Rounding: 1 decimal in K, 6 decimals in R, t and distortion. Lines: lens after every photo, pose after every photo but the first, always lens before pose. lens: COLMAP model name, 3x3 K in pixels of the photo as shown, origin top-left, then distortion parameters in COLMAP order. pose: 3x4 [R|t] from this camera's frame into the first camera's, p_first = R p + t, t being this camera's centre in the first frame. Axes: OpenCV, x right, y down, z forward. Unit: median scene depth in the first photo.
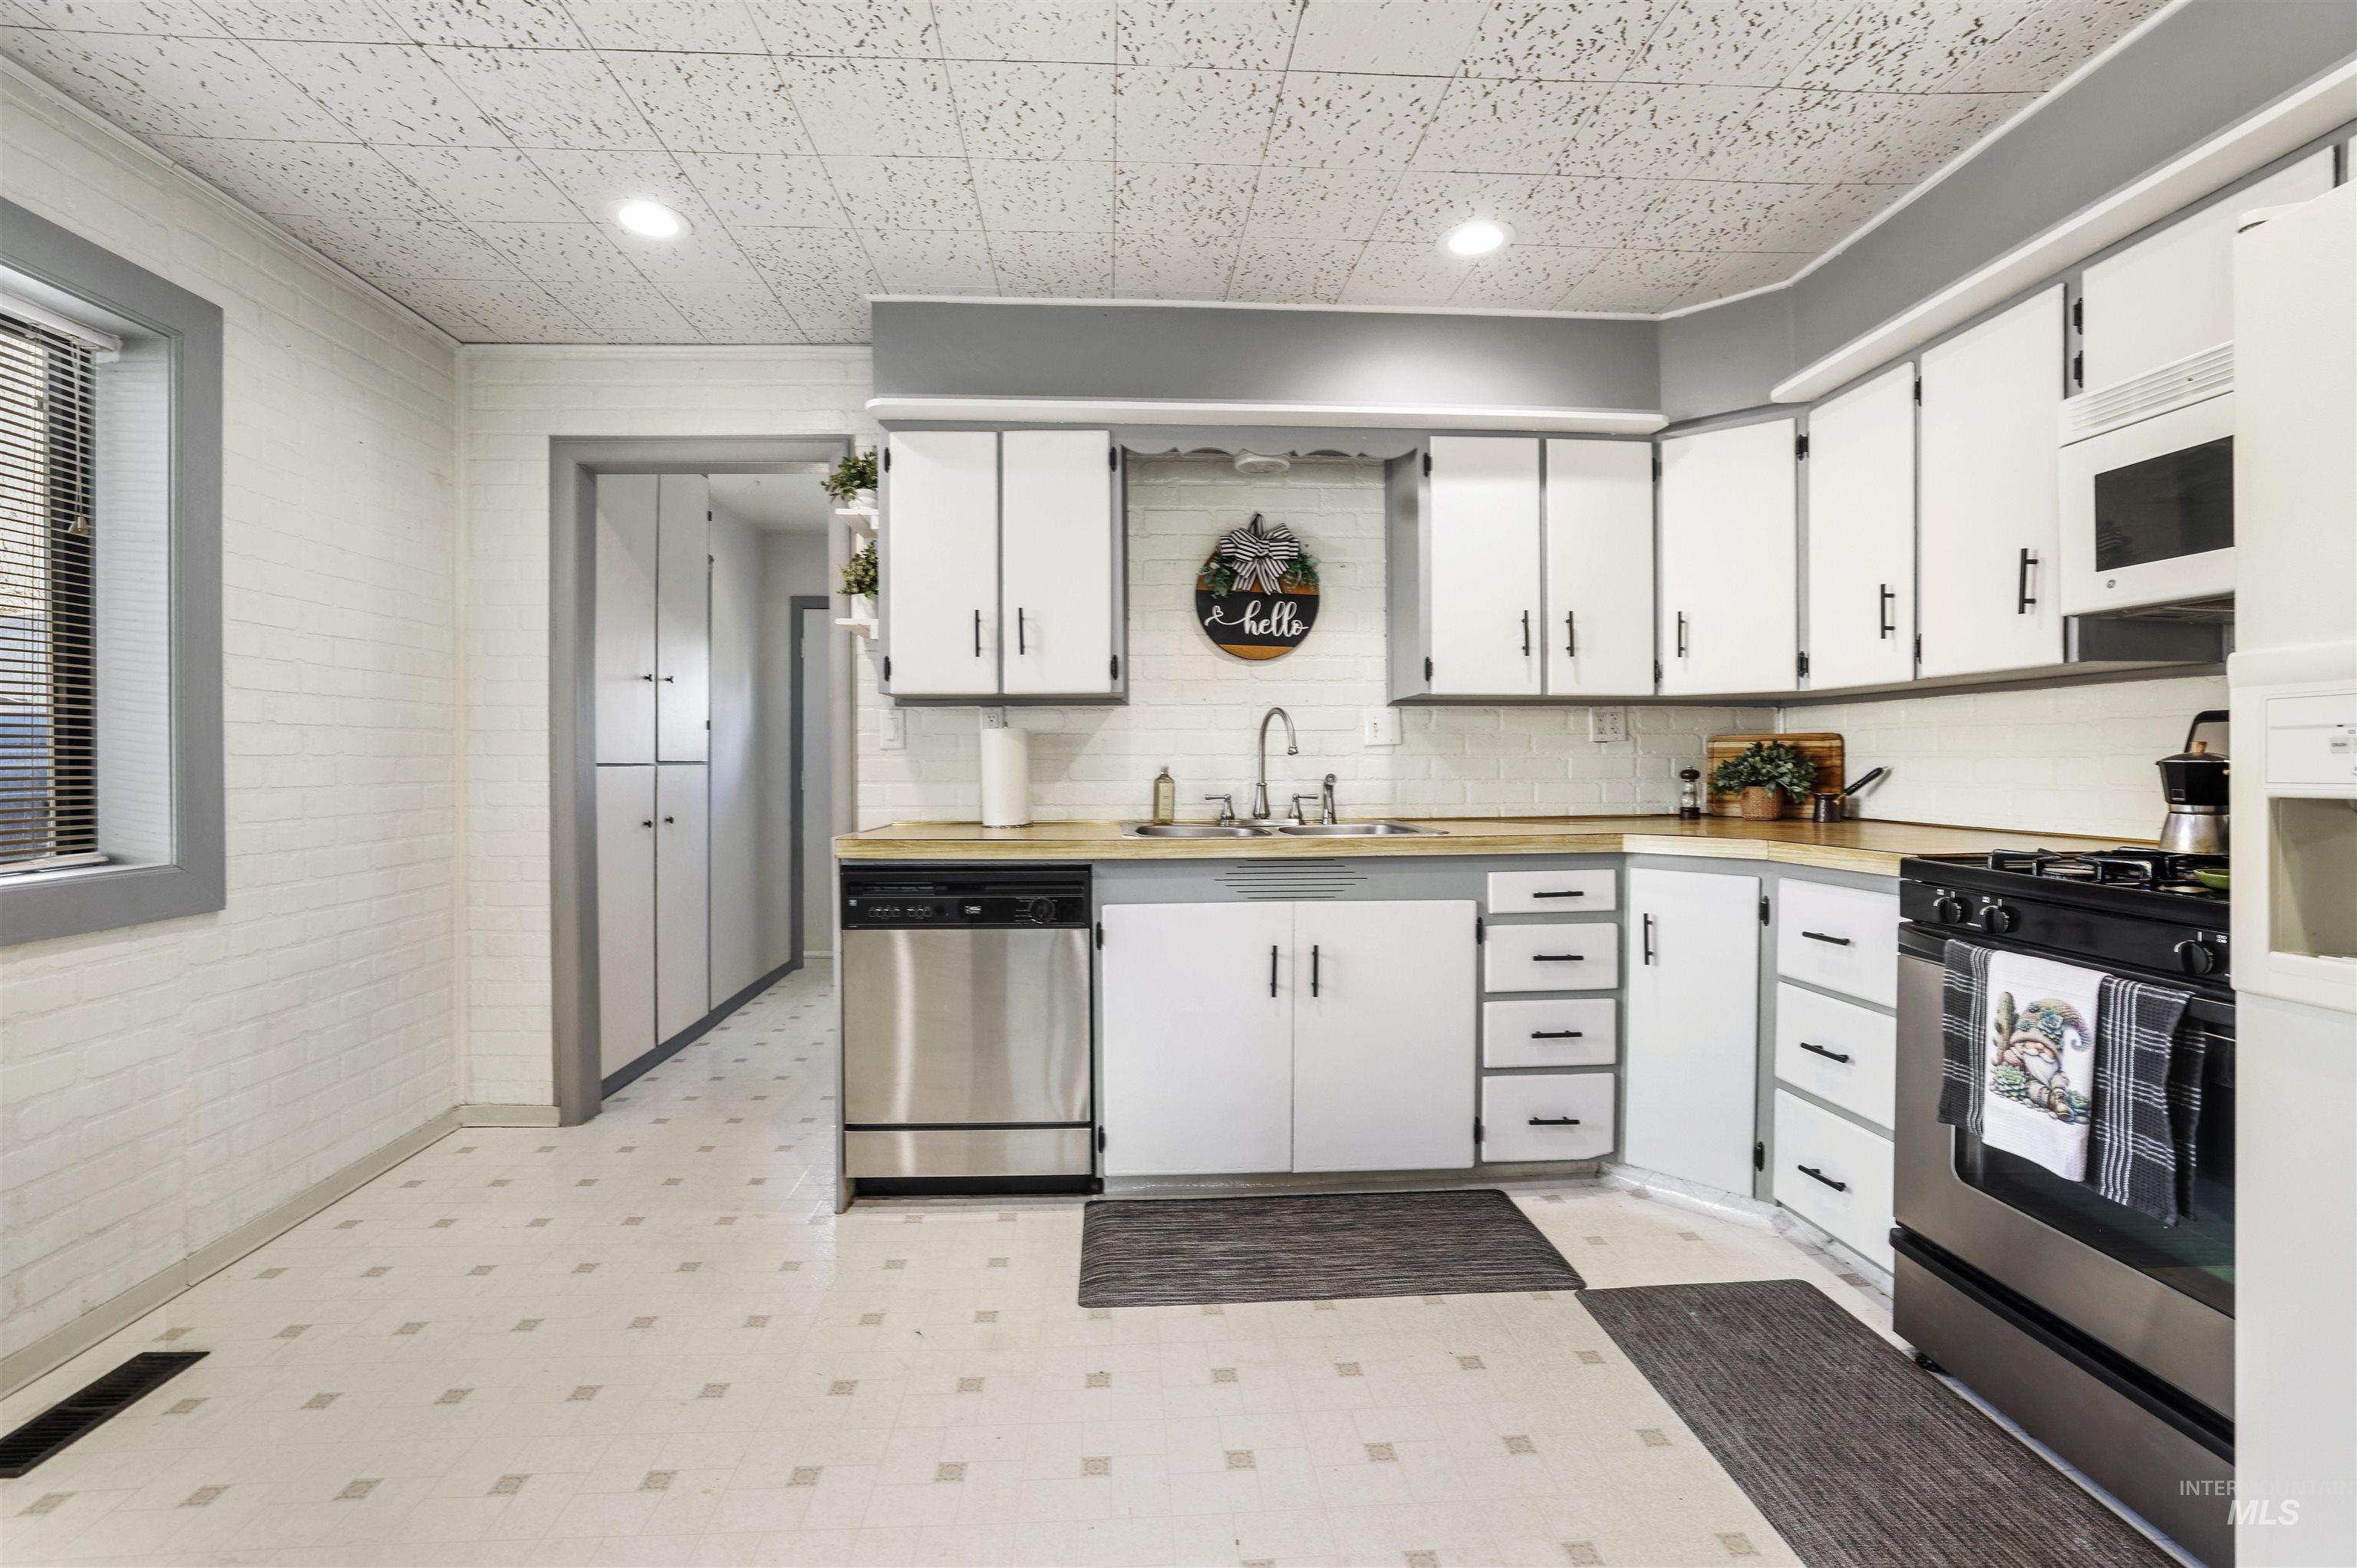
lens RADIAL K [[1018.2, 0, 1169.2], [0, 1018.2, 767.8], [0, 0, 1]] dist [-0.050718, 0.019566]
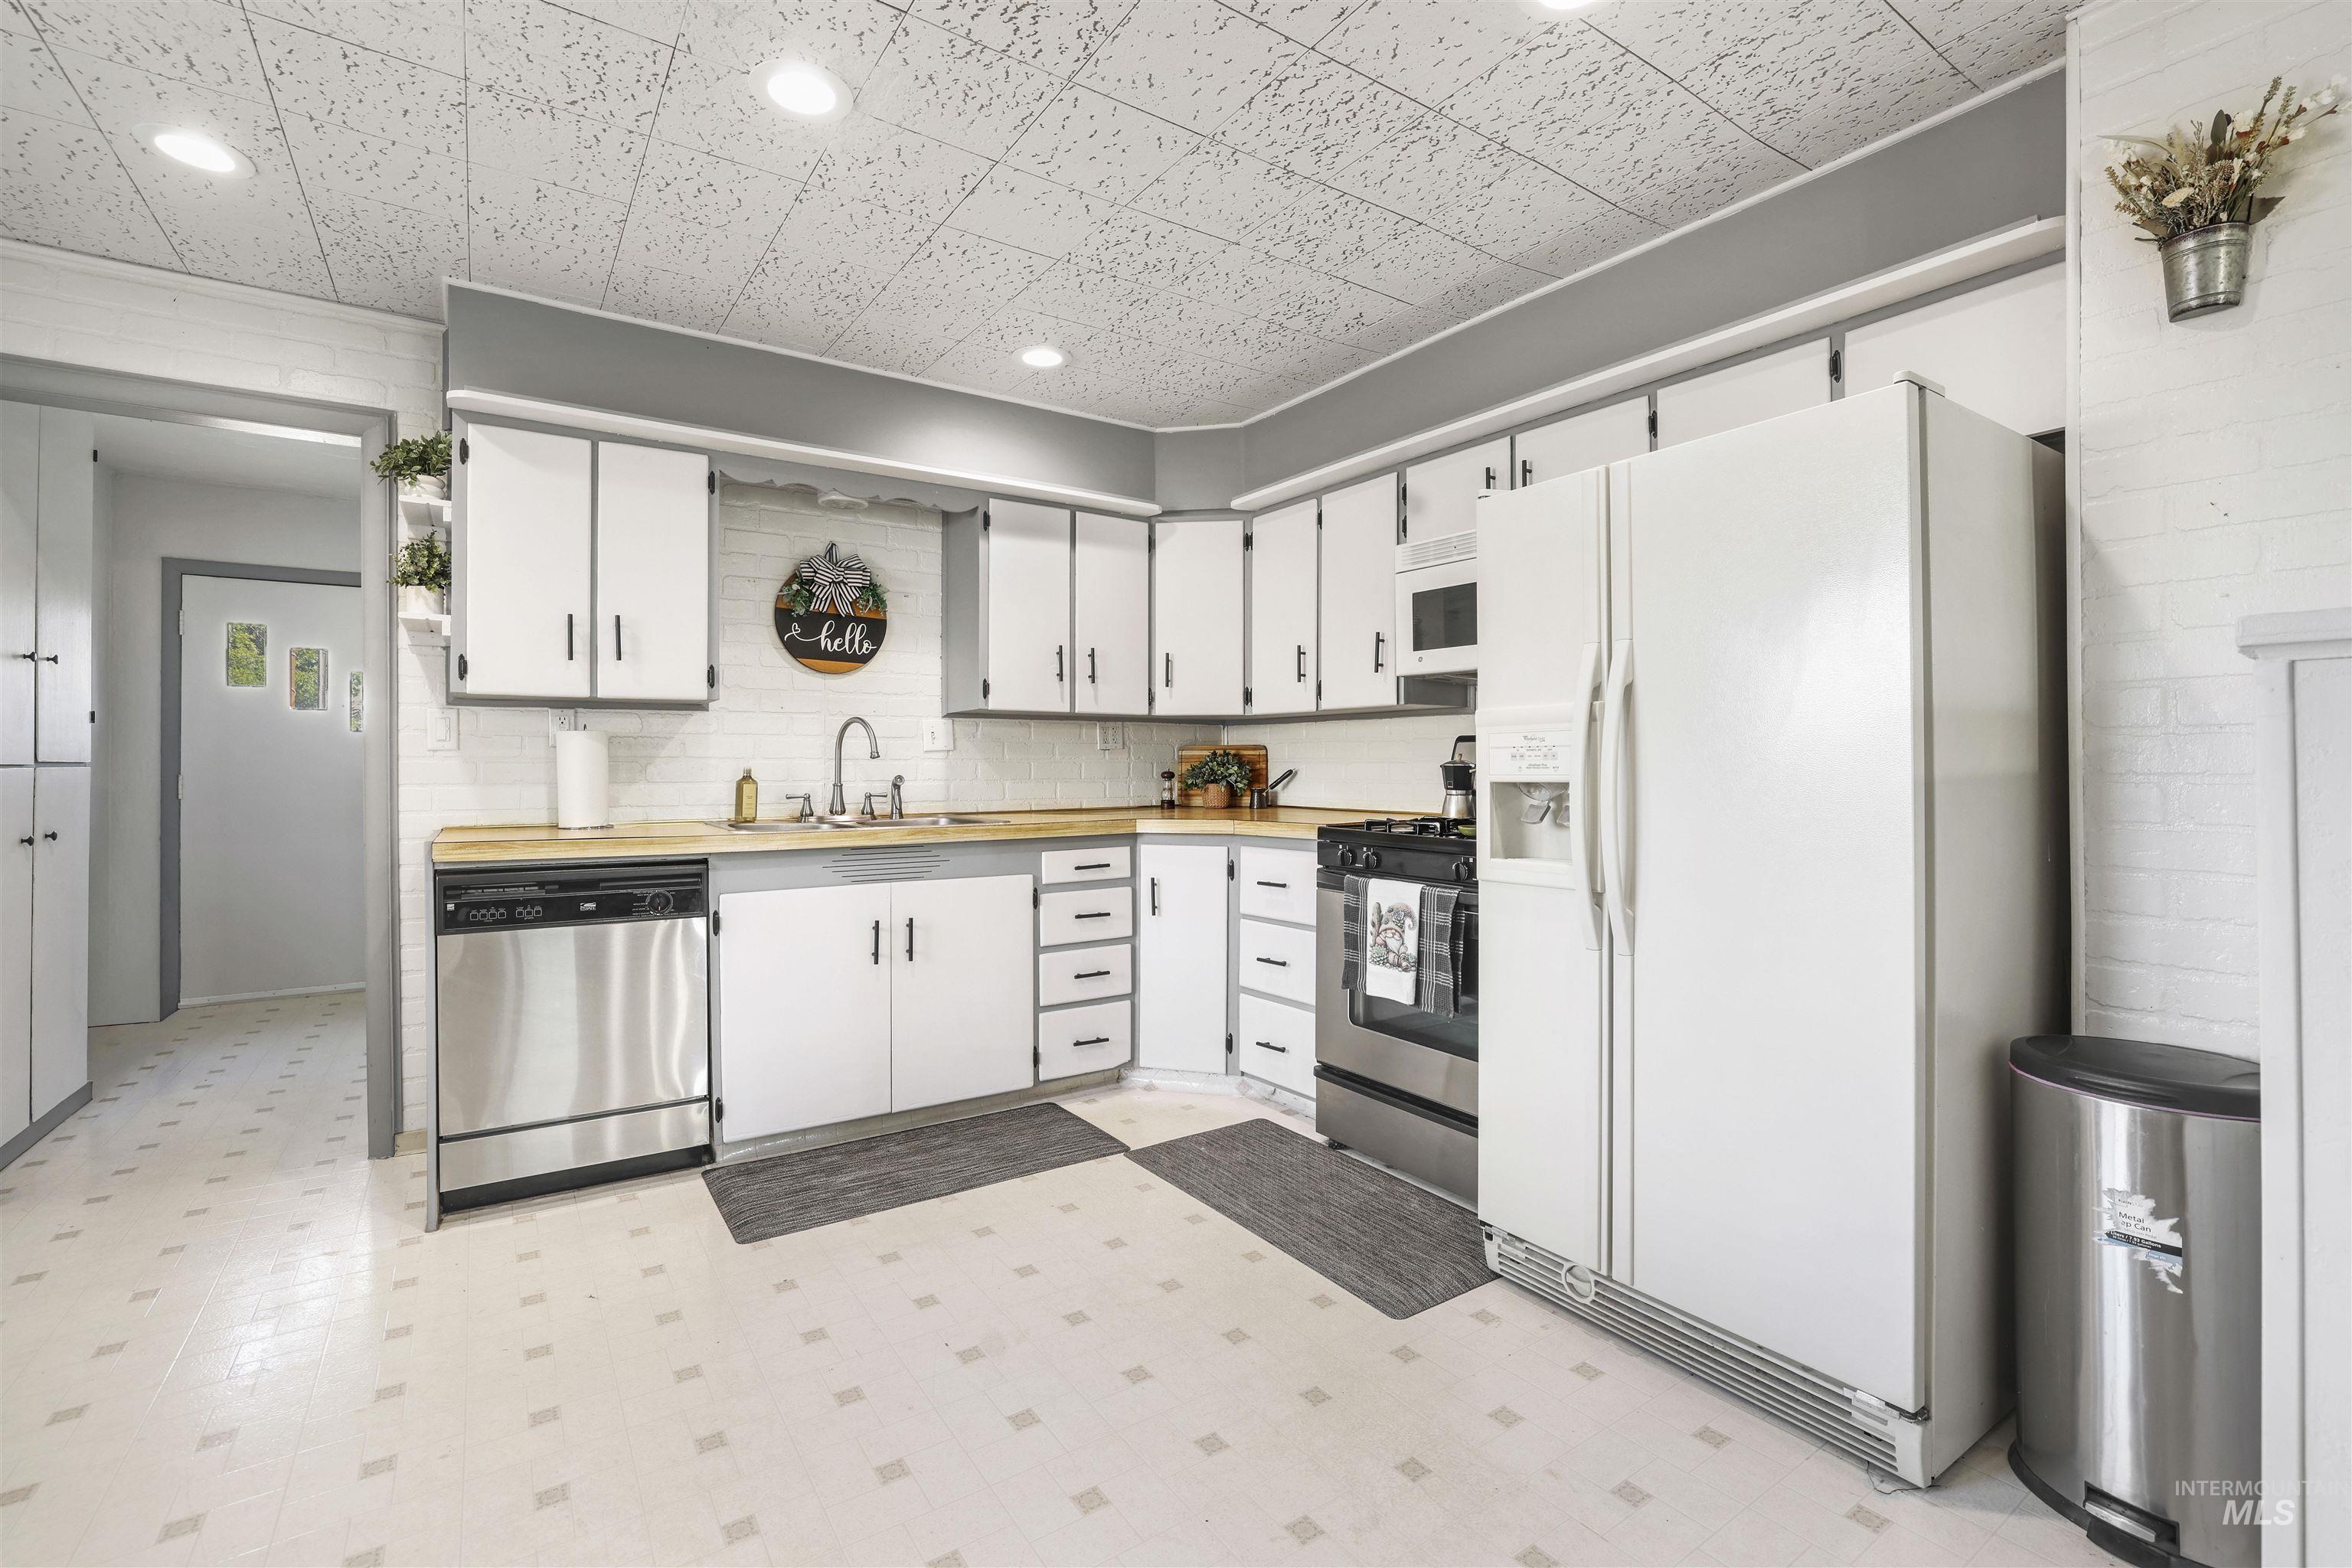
lens RADIAL K [[1016.2, 0, 1166.7], [0, 1016.2, 767.8], [0, 0, 1]] dist [-0.050718, 0.019566]
pose [[0.858260, 0.001130, 0.513214, -0.208205], [0.001177, 0.999991, -0.004171, 0.003332], [-0.513214, 0.004184, 0.858251, -0.177442]]
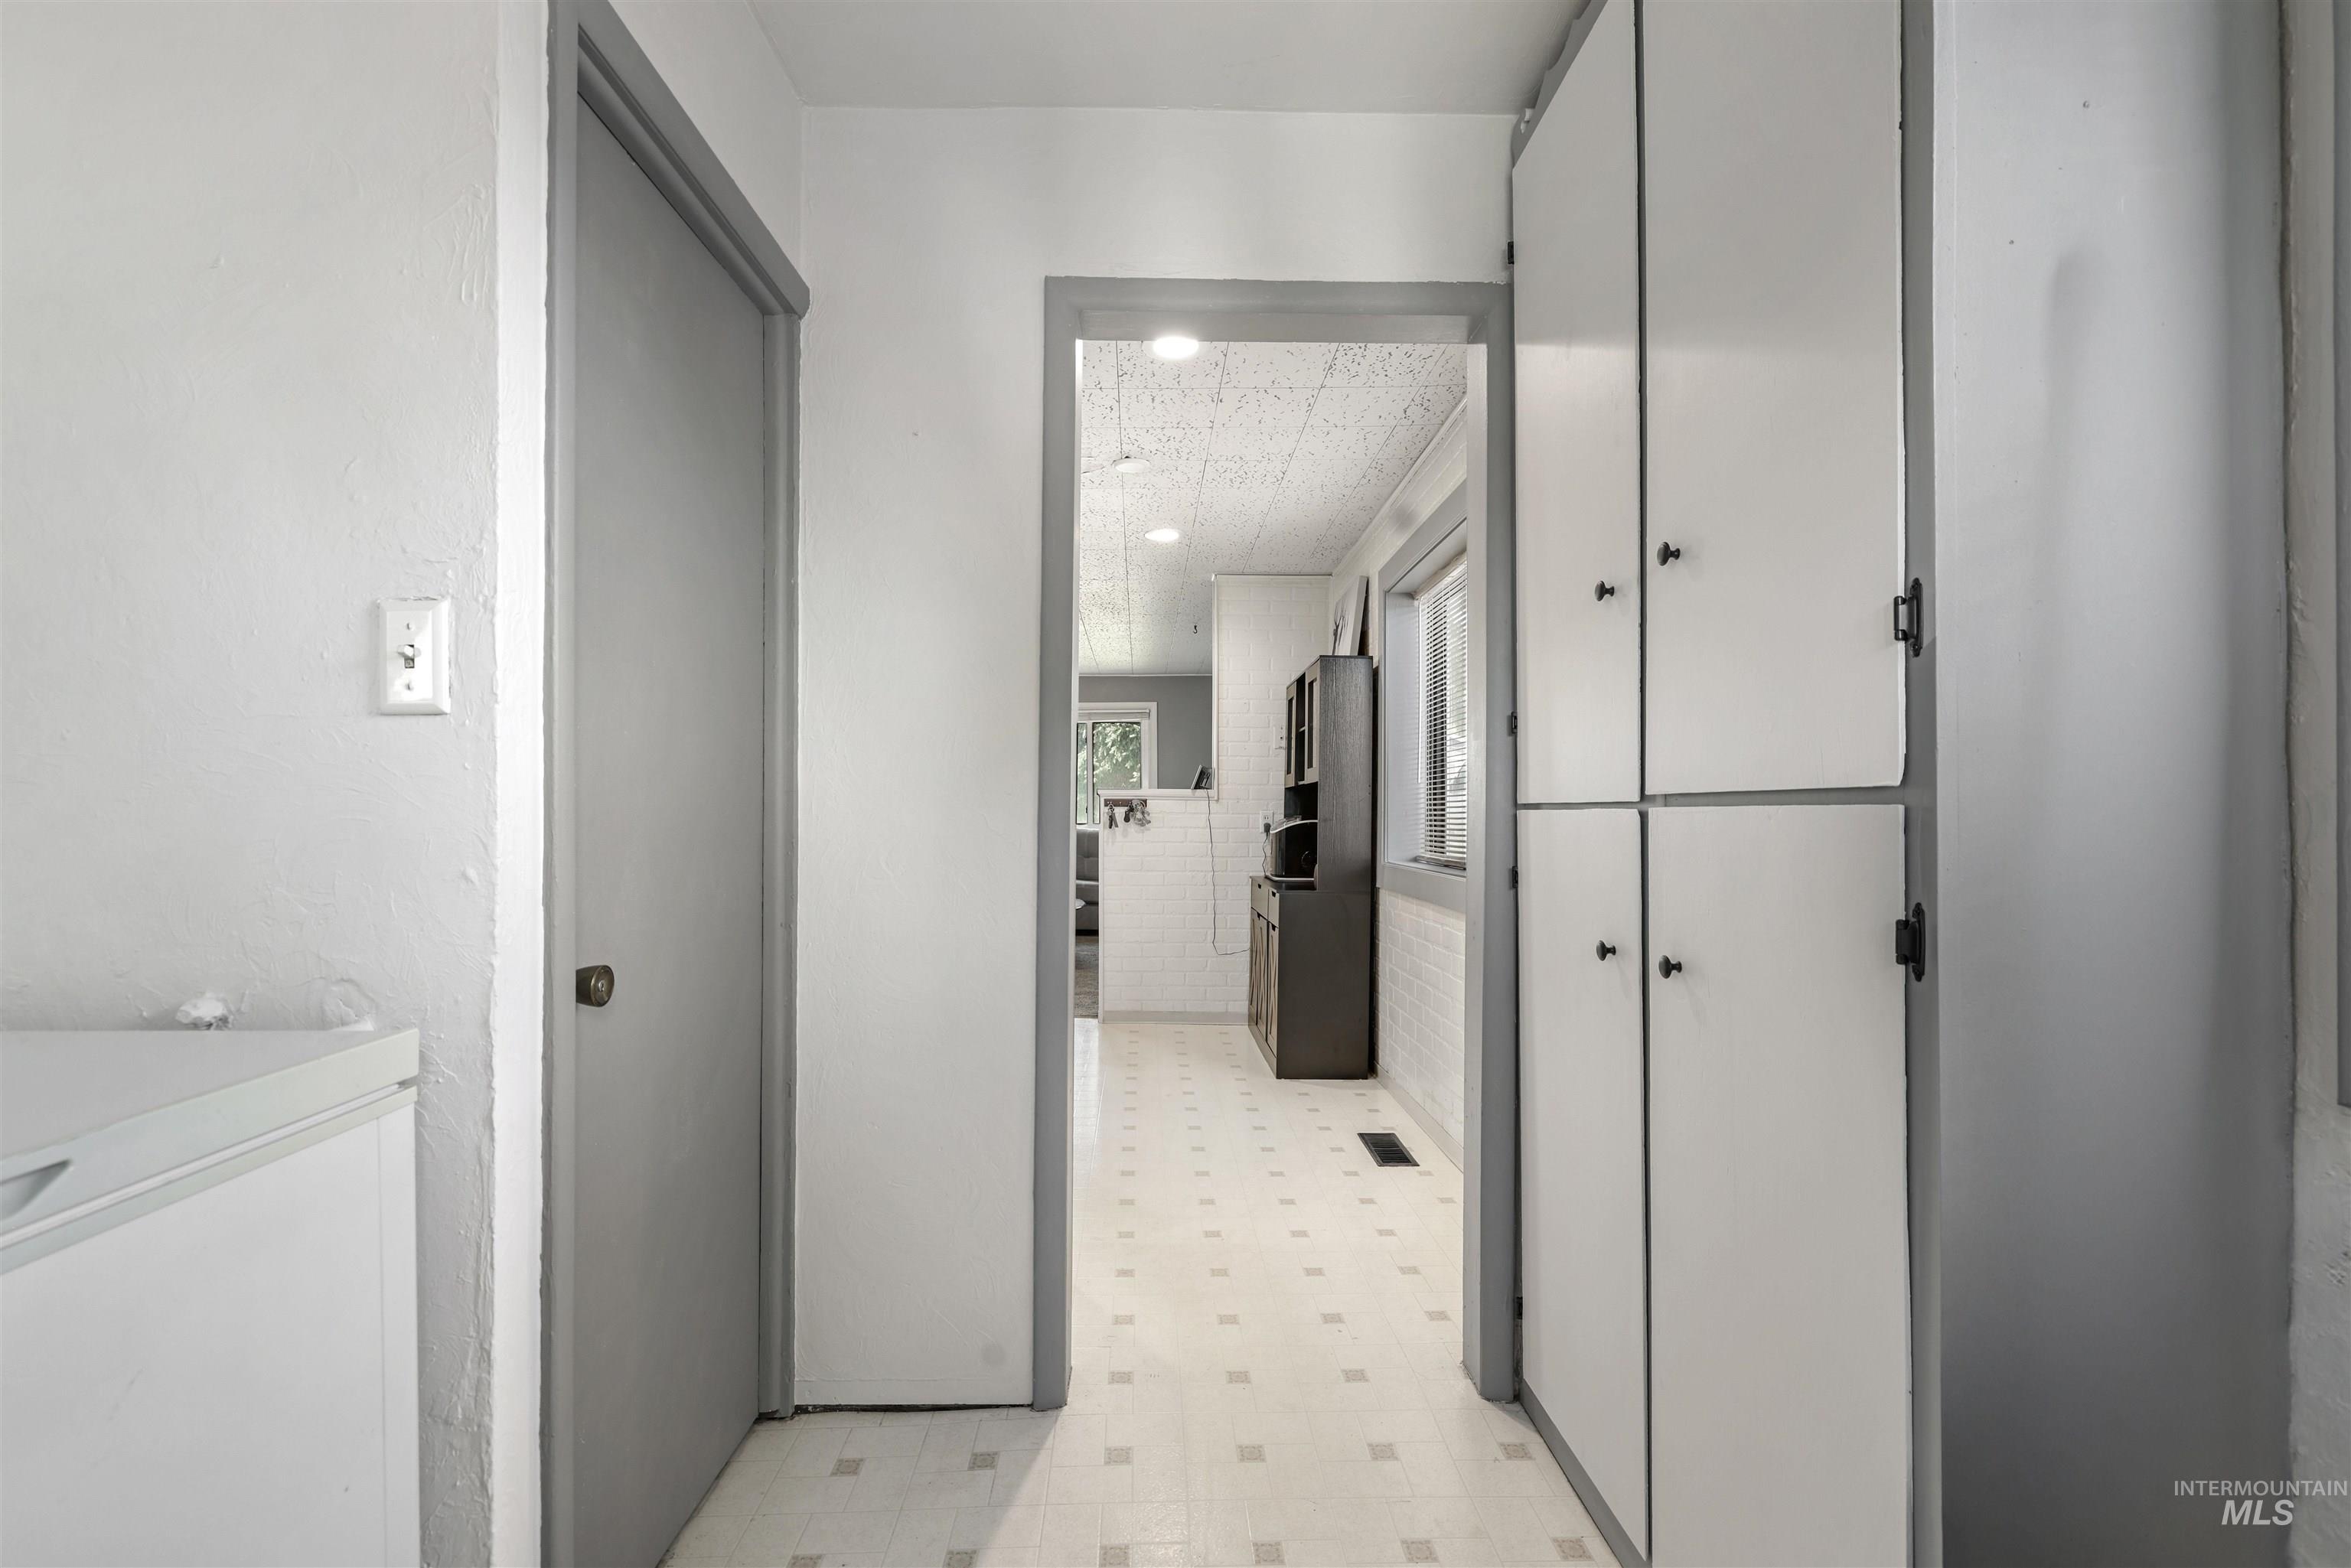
lens RADIAL K [[1015.7, 0, 1166.2], [0, 1015.7, 767.8], [0, 0, 1]] dist [-0.050718, 0.019566]
pose [[-0.999563, 0.000142, 0.029551, -0.508217], [-0.000799, 0.999493, -0.031823, -0.009018], [-0.029541, -0.031832, -0.999057, 2.043113]]
